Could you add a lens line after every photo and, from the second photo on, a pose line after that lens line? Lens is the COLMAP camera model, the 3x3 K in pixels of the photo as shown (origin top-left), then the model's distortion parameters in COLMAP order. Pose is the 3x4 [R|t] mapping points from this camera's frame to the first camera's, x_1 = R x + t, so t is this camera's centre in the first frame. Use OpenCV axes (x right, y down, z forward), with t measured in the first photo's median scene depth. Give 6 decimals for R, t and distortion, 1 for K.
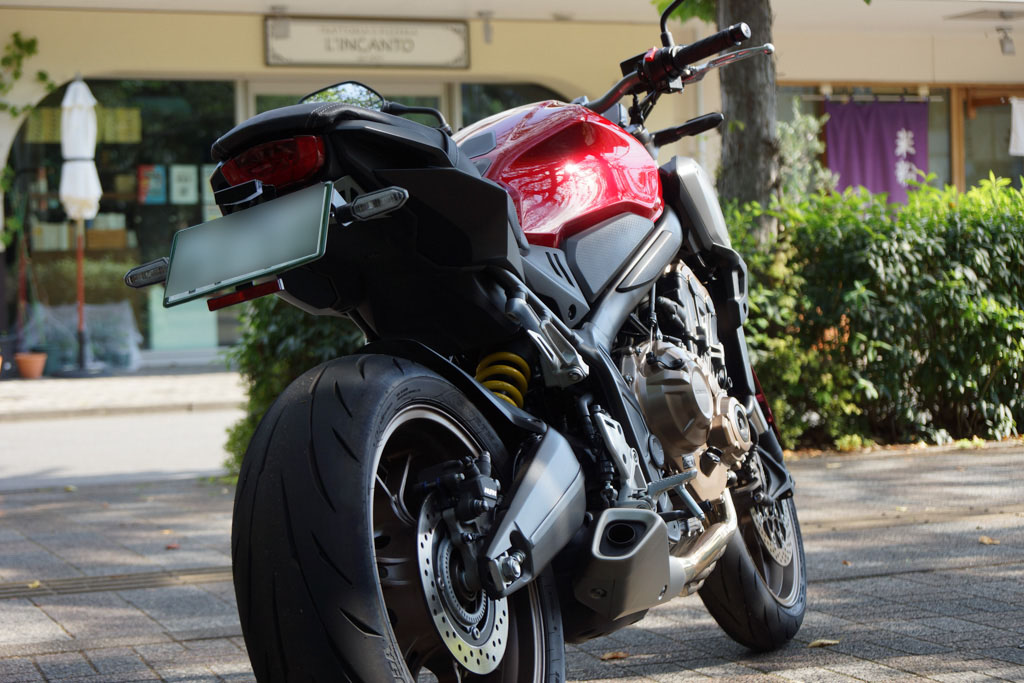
lens RADIAL K [[2134.7, 0, 510.2], [0, 2134.7, 343.0], [0, 0, 1]] dist [0.068462, 0.000000]
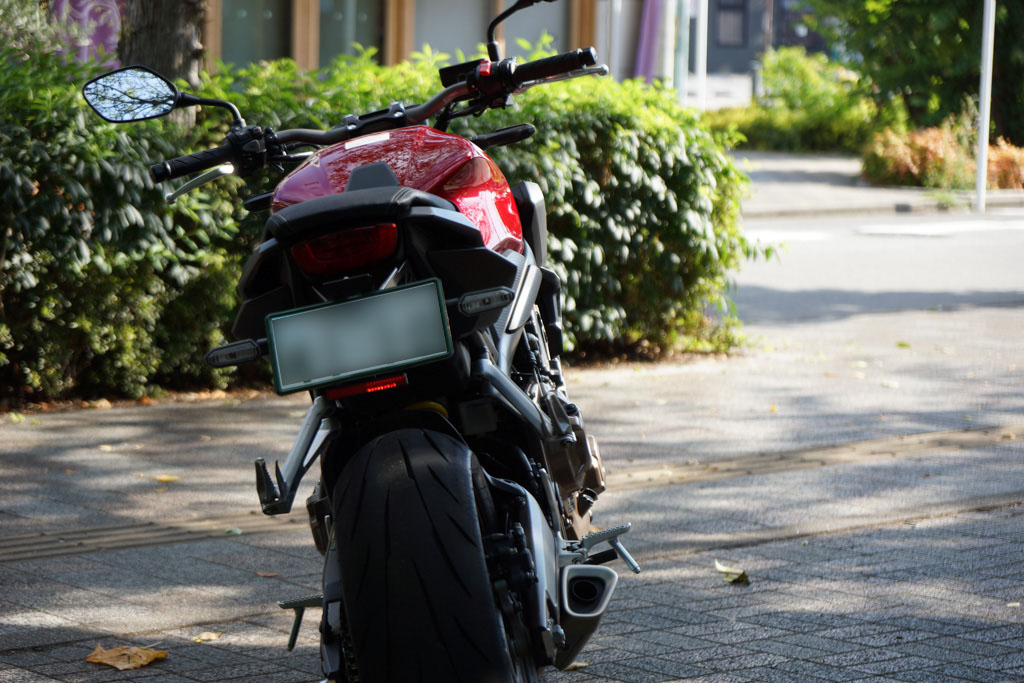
lens RADIAL K [[3097.5, 0, 512.4], [0, 3097.5, 342.5], [0, 0, 1]] dist [0.187597, 0.000000]
pose [[0.931853, 0.014300, 0.362553, -0.452960], [-0.039328, 0.997317, 0.061747, -0.104976], [-0.360697, -0.071798, 0.929915, -0.323697]]
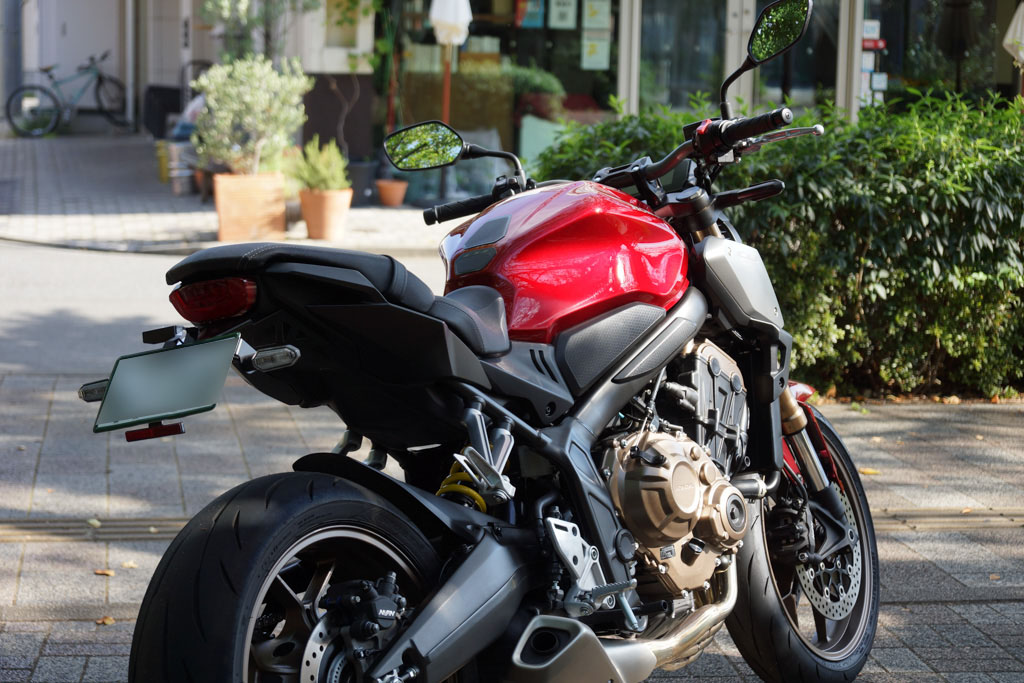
lens RADIAL K [[2313.9, 0, 512.3], [0, 2313.9, 339.5], [0, 0, 1]] dist [-0.002085, 0.000000]
pose [[0.975391, 0.077265, -0.206502, 0.225476], [-0.056538, 0.992921, 0.104462, -0.154133], [0.213112, -0.090216, 0.972854, -0.095876]]
